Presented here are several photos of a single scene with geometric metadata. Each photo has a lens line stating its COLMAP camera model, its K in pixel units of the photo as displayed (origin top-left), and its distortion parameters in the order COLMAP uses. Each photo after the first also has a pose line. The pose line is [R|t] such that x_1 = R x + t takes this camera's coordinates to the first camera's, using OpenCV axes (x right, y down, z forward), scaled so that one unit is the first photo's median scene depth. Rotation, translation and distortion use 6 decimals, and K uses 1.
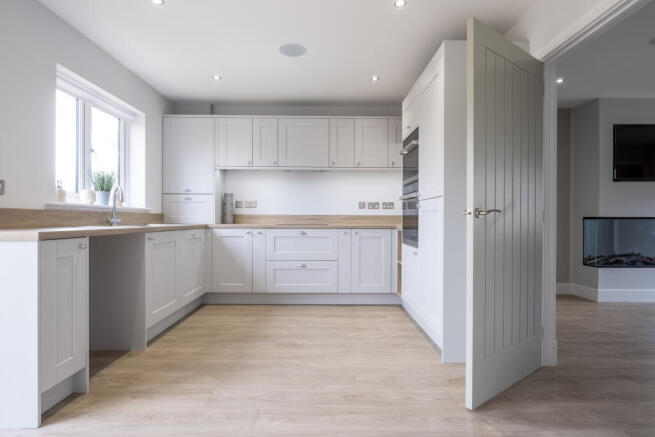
lens RADIAL K [[336.9, 0, 327.0], [0, 336.9, 219.7], [0, 0, 1]] dist [-0.009994, 0.002755]
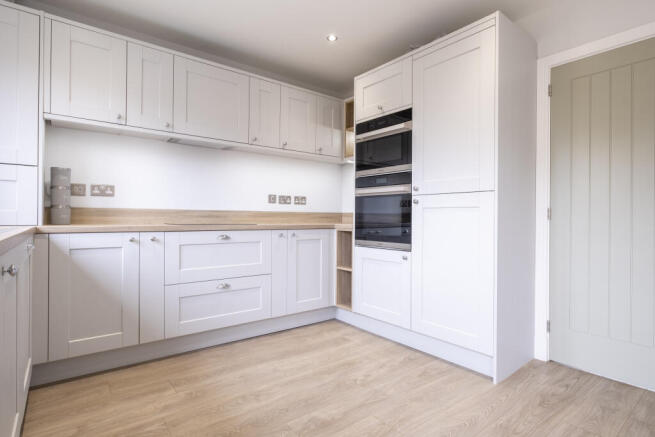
lens RADIAL K [[336.9, 0, 325.6], [0, 336.9, 216.9], [0, 0, 1]] dist [-0.009994, 0.002755]
pose [[0.793614, 0.003400, 0.608412, -0.321194], [-0.003913, 0.999992, -0.000483, -0.001026], [-0.608409, -0.001997, 0.793621, 0.356638]]
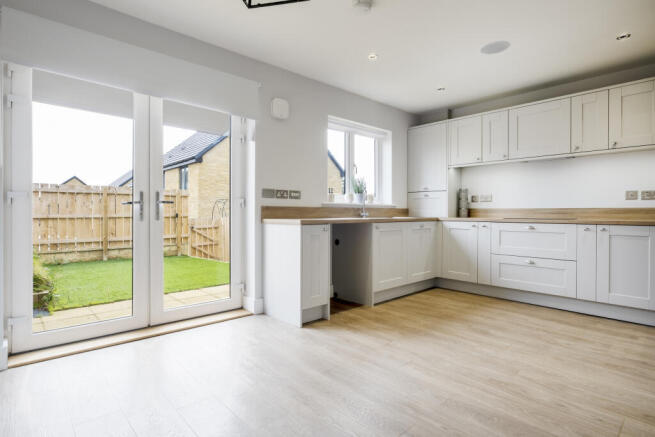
lens RADIAL K [[336.9, 0, 327.3], [0, 336.9, 213.5], [0, 0, 1]] dist [-0.009994, 0.002755]
pose [[0.670773, 0.000638, -0.741663, 0.242830], [-0.000815, 1.000000, 0.000123, 0.000214], [0.741662, 0.000522, 0.670773, -0.049051]]
